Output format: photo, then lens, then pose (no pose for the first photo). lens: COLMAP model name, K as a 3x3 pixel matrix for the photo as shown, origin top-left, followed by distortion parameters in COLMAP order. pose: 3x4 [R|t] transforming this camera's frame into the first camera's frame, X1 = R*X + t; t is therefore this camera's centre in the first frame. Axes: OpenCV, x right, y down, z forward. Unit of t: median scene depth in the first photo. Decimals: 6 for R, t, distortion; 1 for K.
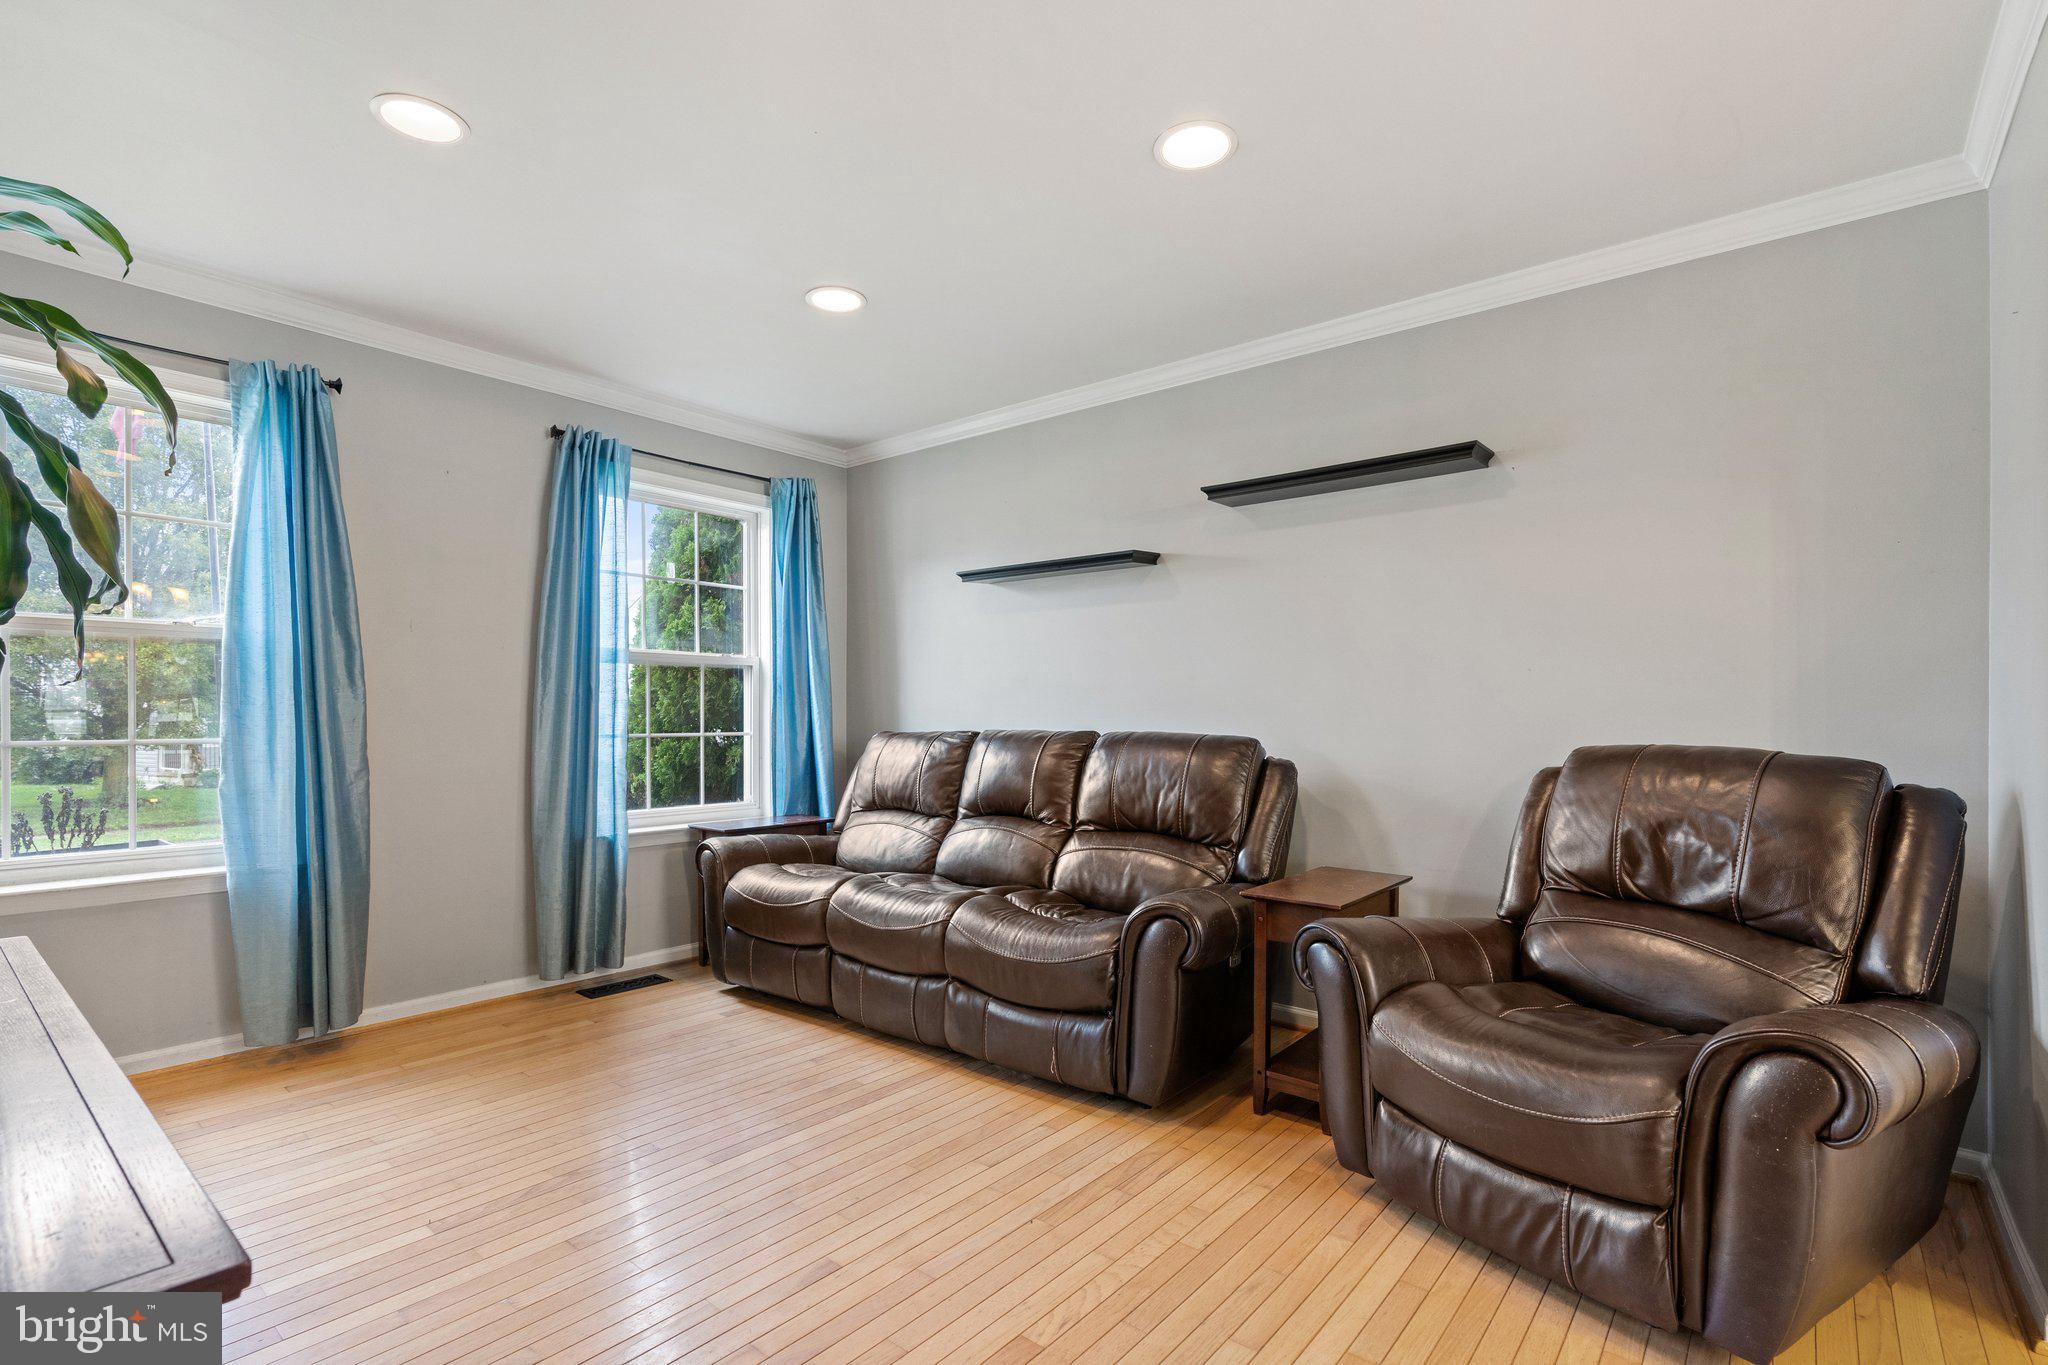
lens RADIAL K [[952.9, 0, 994.4], [0, 952.9, 714.6], [0, 0, 1]] dist [-0.000327, 0.000120]
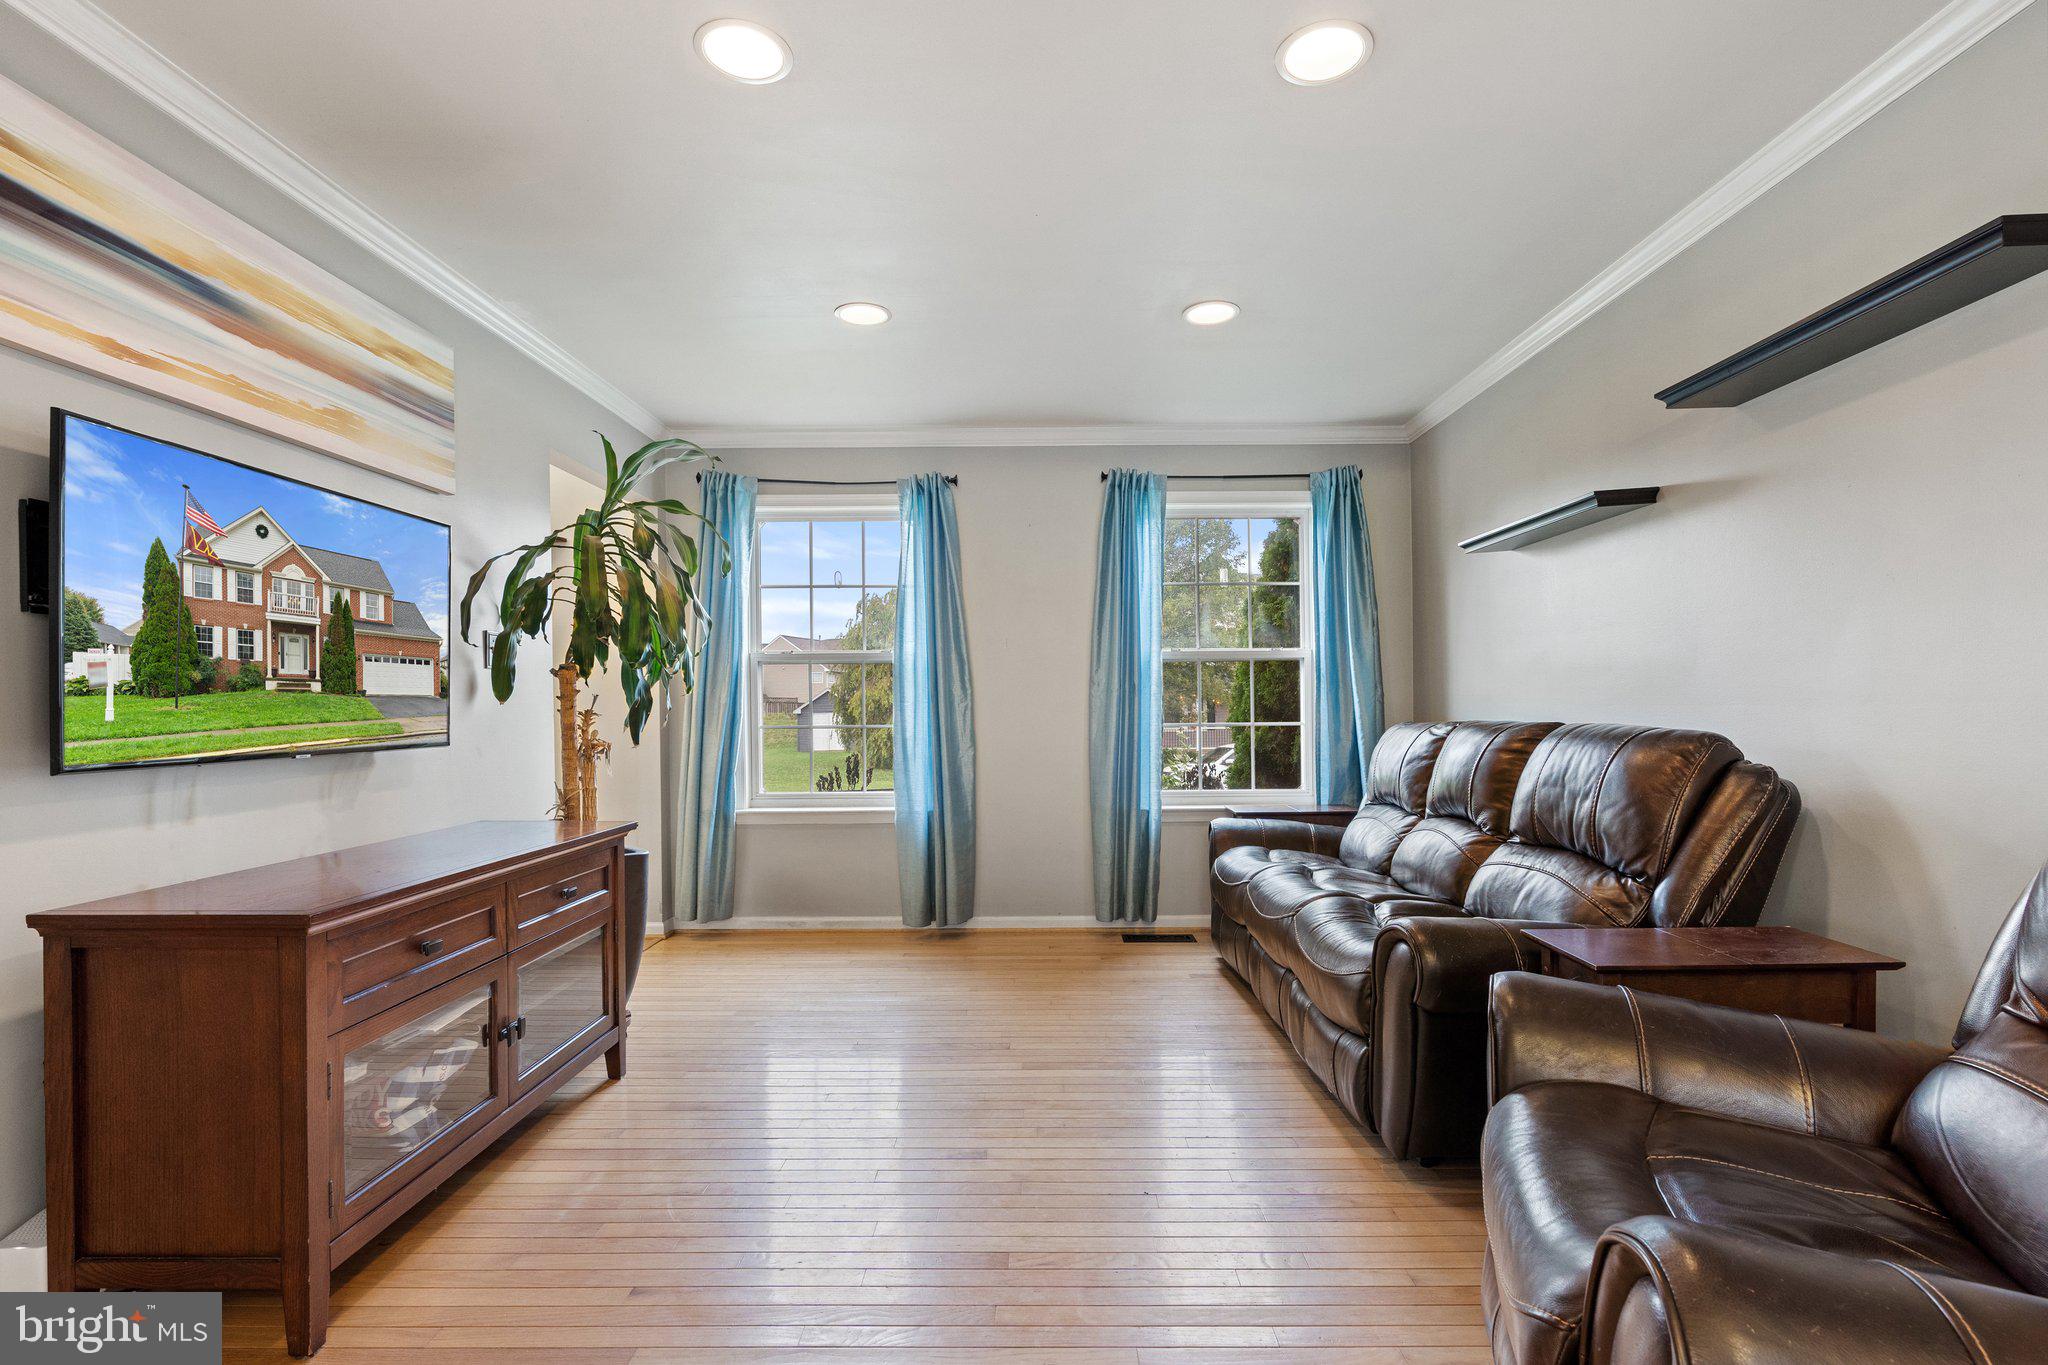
lens RADIAL K [[954.0, 0, 1034.9], [0, 954.0, 715.3], [0, 0, 1]] dist [-0.001138, -0.013537]
pose [[0.641195, -0.000958, -0.767378, 0.416857], [0.009122, 0.999938, 0.006373, 0.001779], [0.767324, -0.011086, 0.641164, 0.136378]]
